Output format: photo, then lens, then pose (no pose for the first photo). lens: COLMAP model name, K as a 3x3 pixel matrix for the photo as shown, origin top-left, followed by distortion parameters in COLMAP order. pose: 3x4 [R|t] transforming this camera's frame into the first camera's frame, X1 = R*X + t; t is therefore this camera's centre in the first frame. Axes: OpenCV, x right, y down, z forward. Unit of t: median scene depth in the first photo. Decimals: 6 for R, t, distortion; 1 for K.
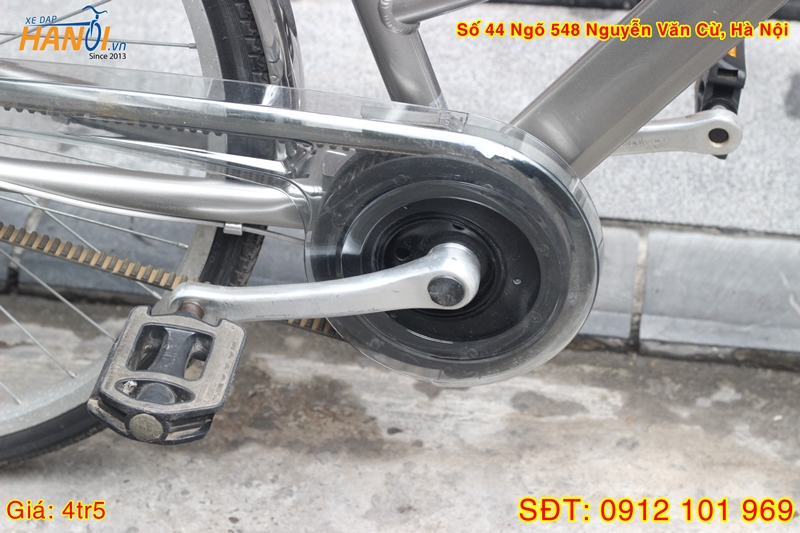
lens RADIAL K [[1938.3, 0, 400.0], [0, 1938.3, 266.5], [0, 0, 1]] dist [-0.095976, -0.128561]
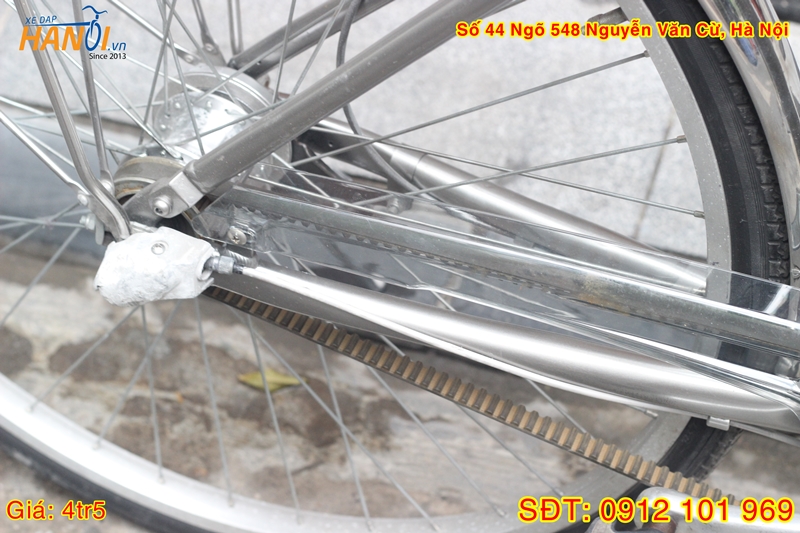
lens RADIAL K [[1938.3, 0, 400.0], [0, 1938.3, 266.5], [0, 0, 1]] dist [-0.095976, -0.128561]
pose [[0.978851, 0.115748, -0.168682, -0.069792], [-0.094793, 0.987311, 0.127404, -0.143447], [0.181289, -0.108720, 0.977402, 0.126908]]
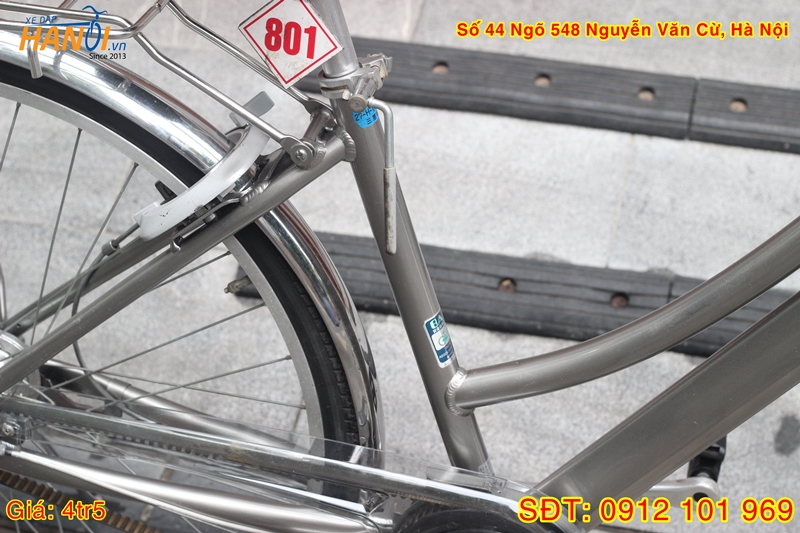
lens RADIAL K [[1938.3, 0, 400.0], [0, 1938.3, 266.5], [0, 0, 1]] dist [-0.095976, -0.128561]
pose [[0.996686, 0.071443, -0.038907, 0.002689], [-0.074400, 0.993952, -0.080772, -0.083257], [0.032901, 0.083399, 0.995973, -0.249792]]
